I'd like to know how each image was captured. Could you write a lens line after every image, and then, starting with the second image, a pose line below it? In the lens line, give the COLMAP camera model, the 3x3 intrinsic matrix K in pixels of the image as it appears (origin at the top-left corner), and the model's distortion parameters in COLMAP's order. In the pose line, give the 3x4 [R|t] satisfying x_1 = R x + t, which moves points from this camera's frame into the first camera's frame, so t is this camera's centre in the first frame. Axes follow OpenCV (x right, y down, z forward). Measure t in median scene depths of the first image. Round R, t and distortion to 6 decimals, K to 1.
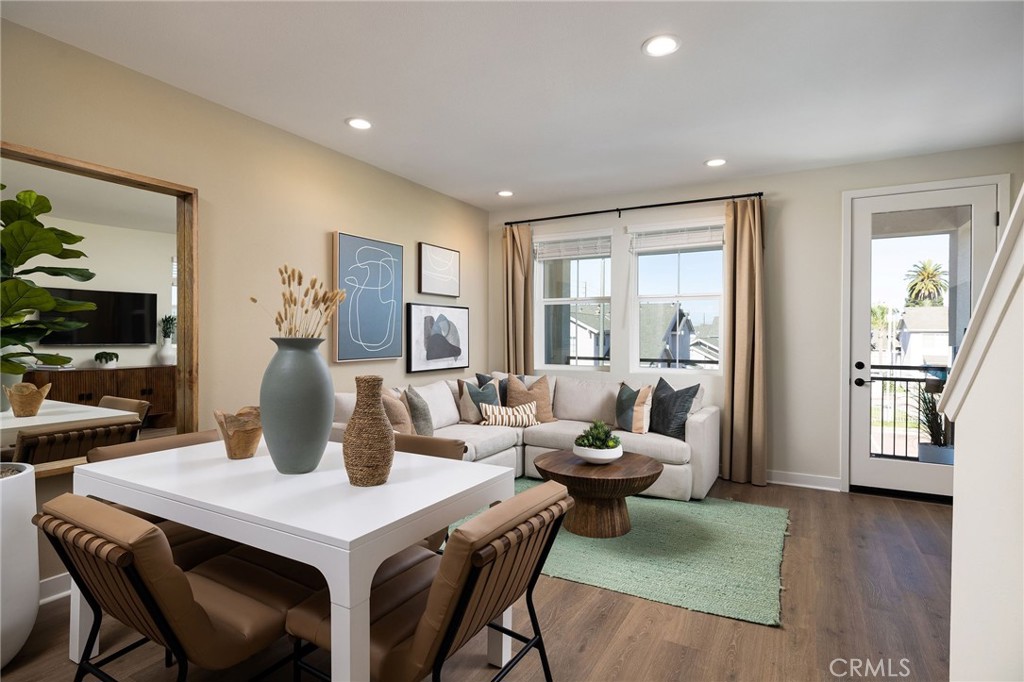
lens RADIAL K [[498.8, 0, 509.1], [0, 498.8, 341.3], [0, 0, 1]] dist [0.000759, 0.002385]
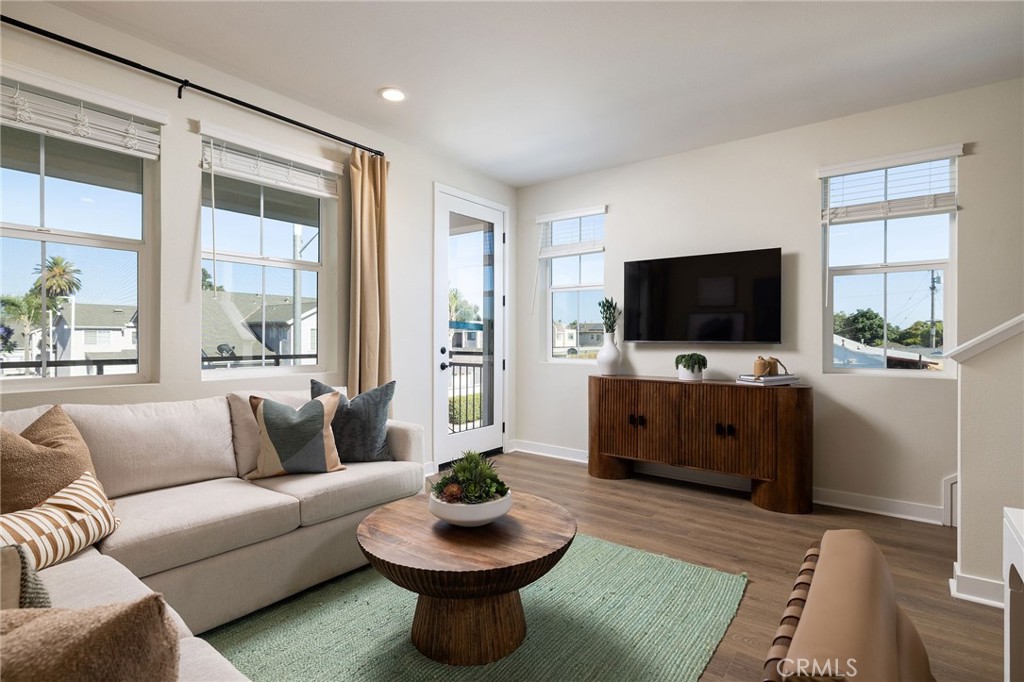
lens RADIAL K [[498.8, 0, 508.1], [0, 498.8, 338.4], [0, 0, 1]] dist [0.000759, 0.002385]
pose [[0.154532, -0.006013, 0.987970, -0.289955], [0.007505, 0.999960, 0.004912, 0.015931], [-0.987959, 0.006655, 0.154571, 0.624167]]
